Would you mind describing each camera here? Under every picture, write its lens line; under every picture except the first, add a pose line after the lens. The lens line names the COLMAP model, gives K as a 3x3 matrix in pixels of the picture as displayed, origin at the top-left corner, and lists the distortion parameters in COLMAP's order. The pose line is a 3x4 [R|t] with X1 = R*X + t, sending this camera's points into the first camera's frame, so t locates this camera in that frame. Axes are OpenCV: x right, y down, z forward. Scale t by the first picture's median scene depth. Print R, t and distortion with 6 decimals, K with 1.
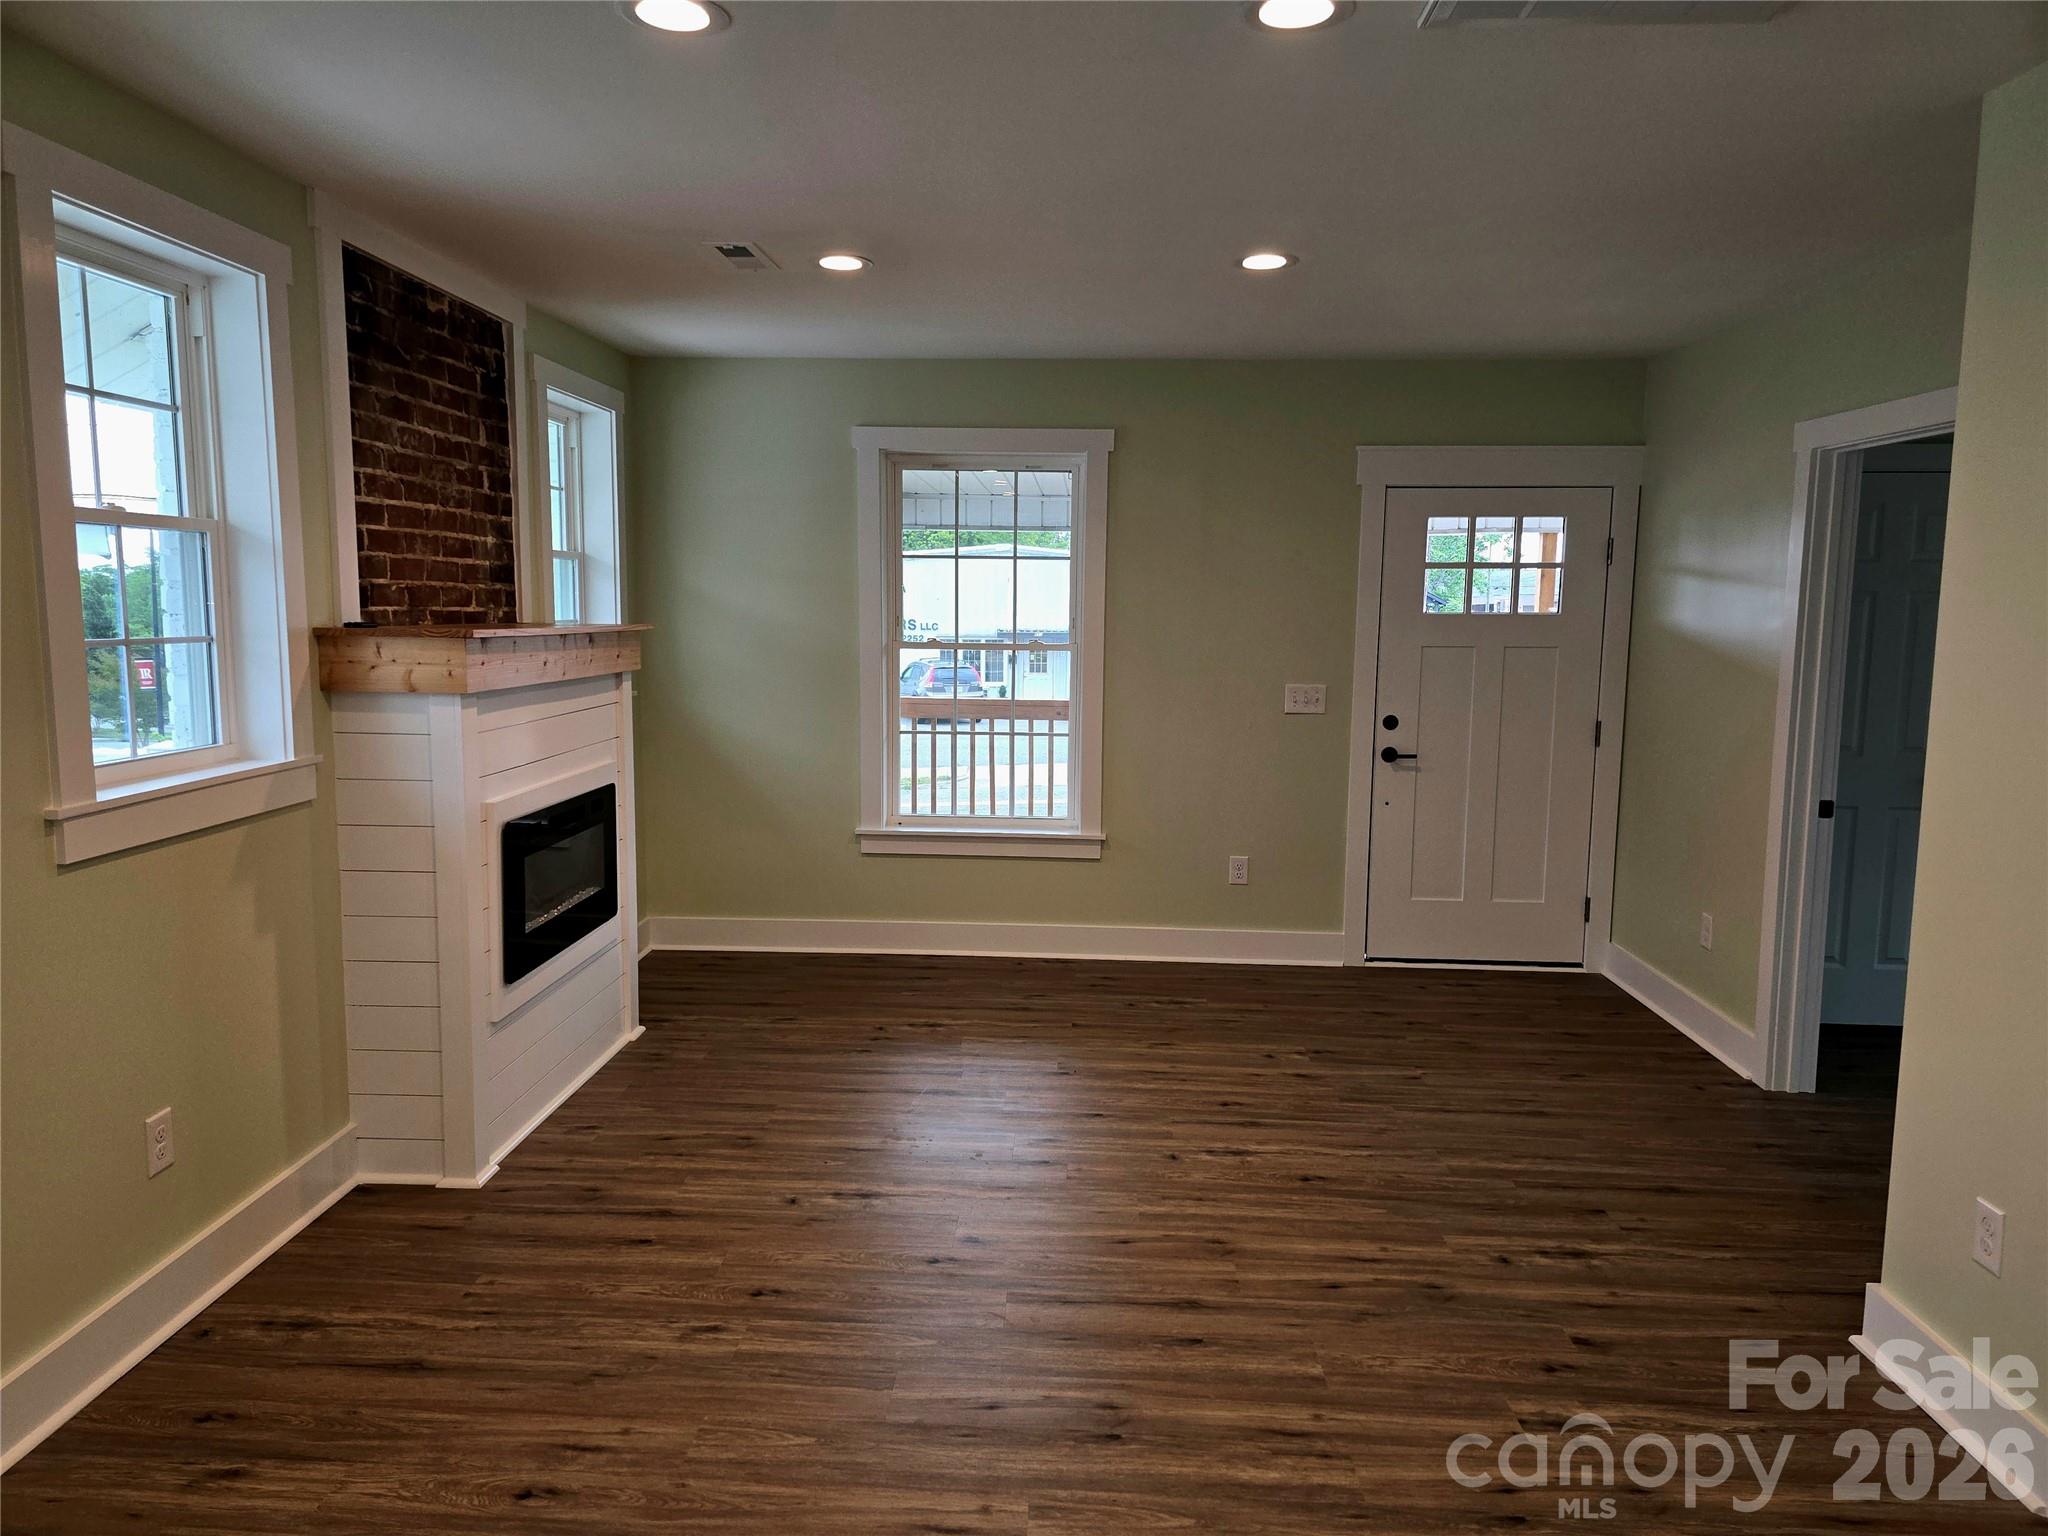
lens RADIAL K [[1375.3, 0, 1010.5], [0, 1375.3, 760.7], [0, 0, 1]] dist [0.055794, -0.046415]
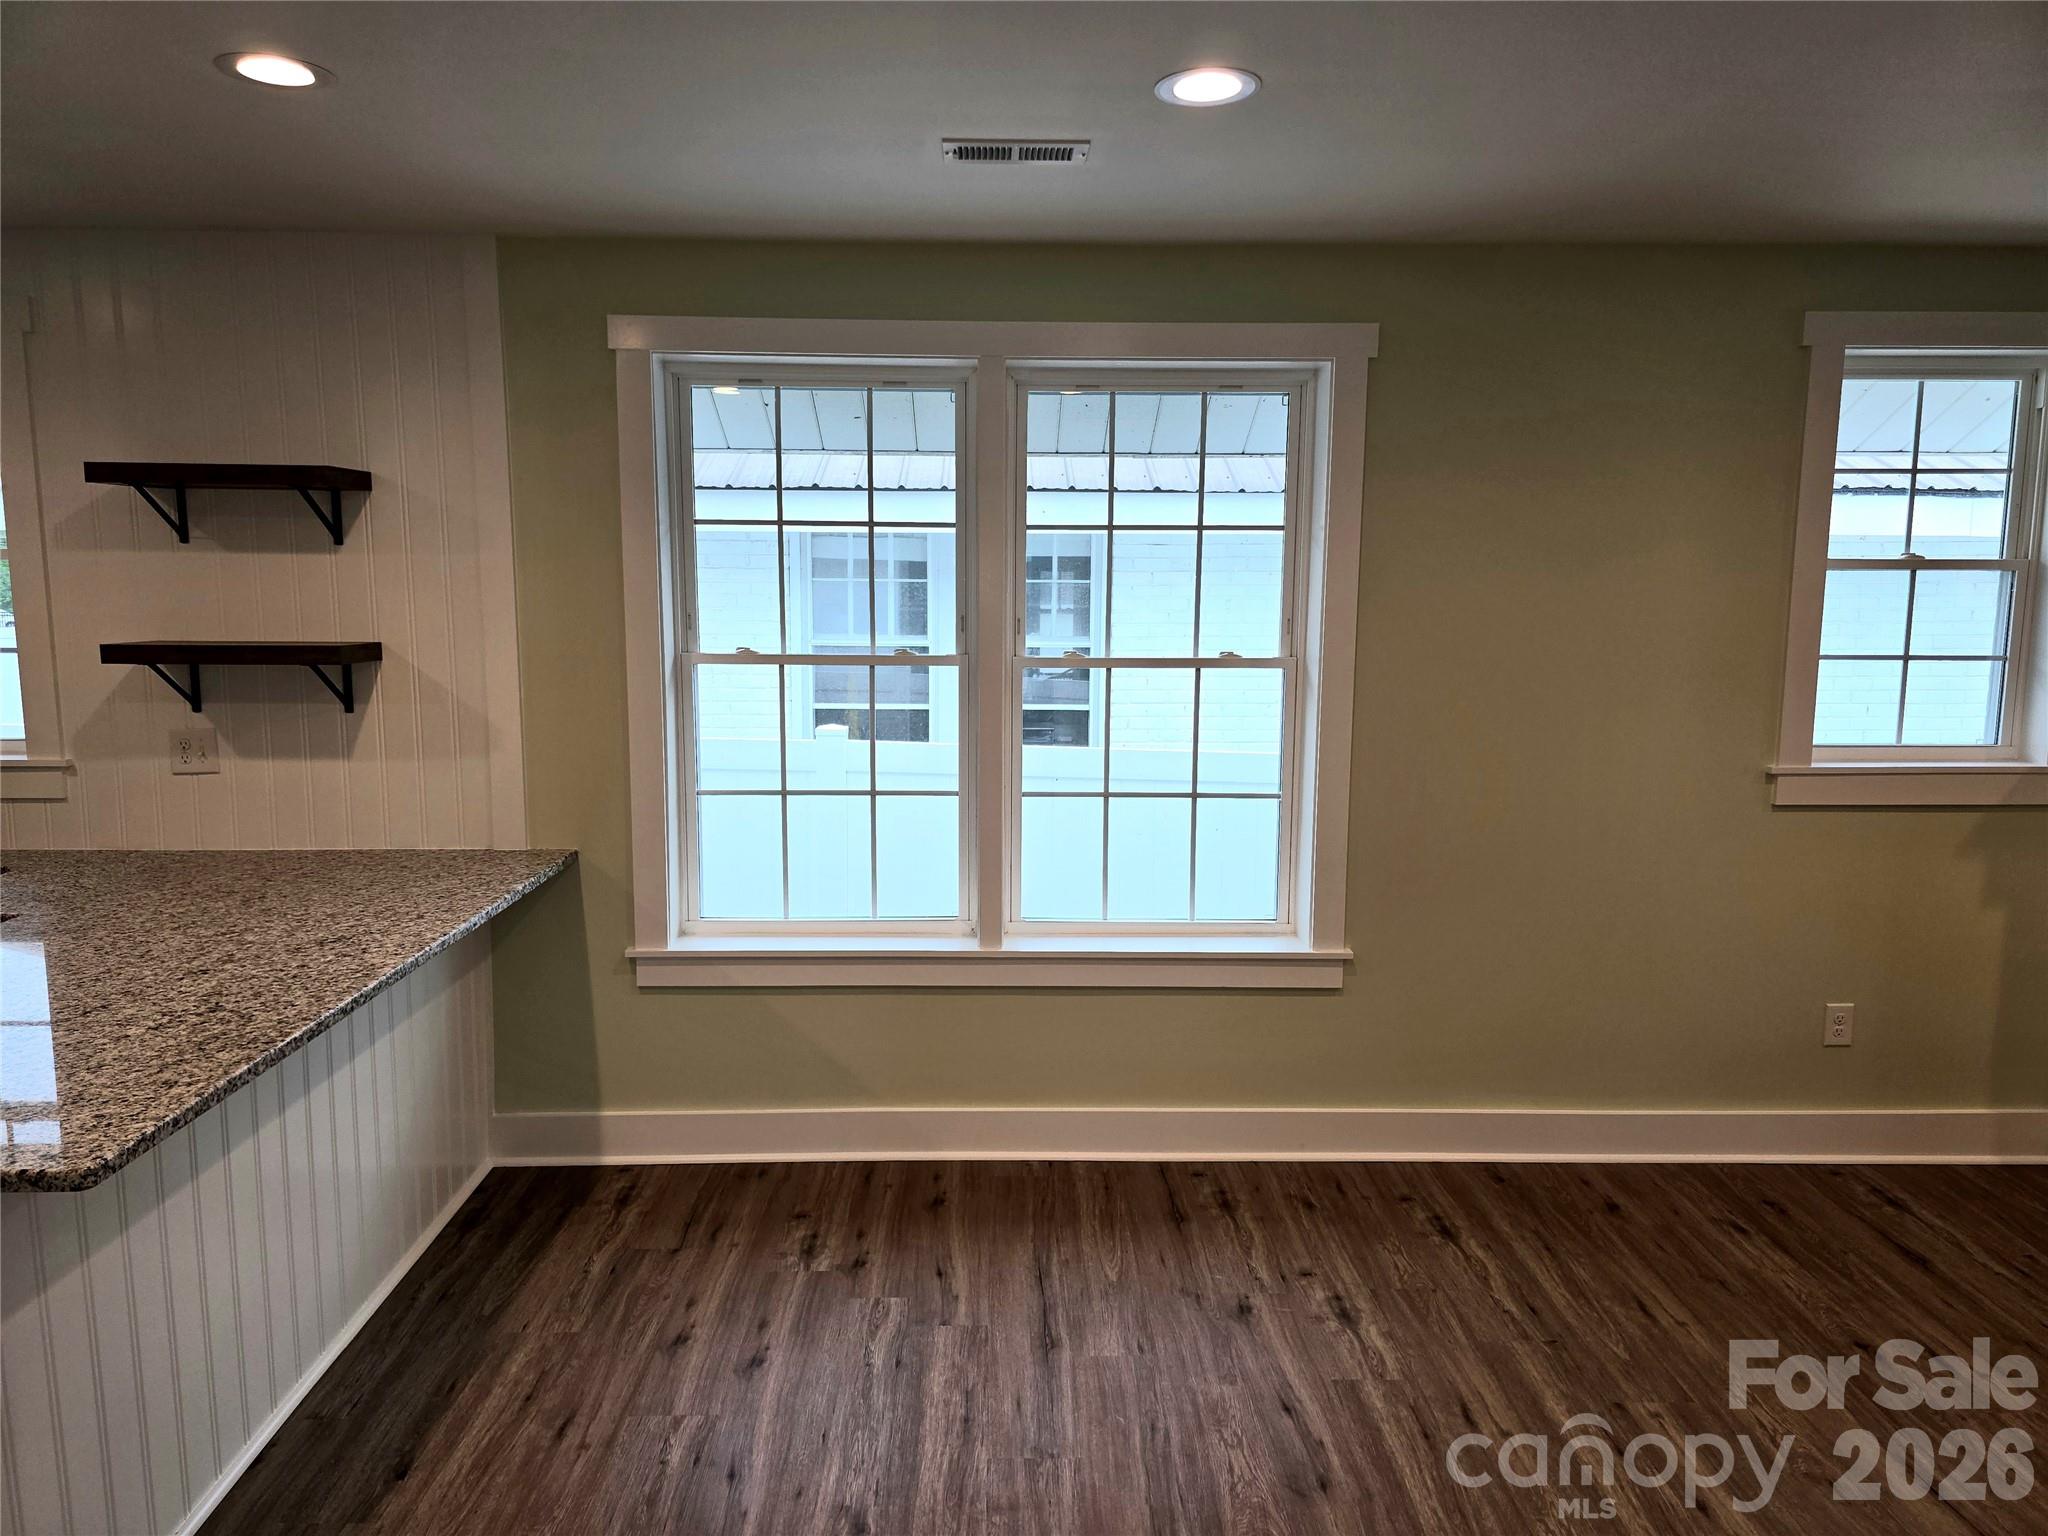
lens RADIAL K [[1375.3, 0, 1010.5], [0, 1375.3, 760.7], [0, 0, 1]] dist [0.055794, -0.046415]
pose [[0.076093, 0.129556, -0.988648, 0.698511], [-0.120336, 0.985469, 0.119877, -0.050615], [0.989813, 0.109848, 0.090578, 0.054908]]
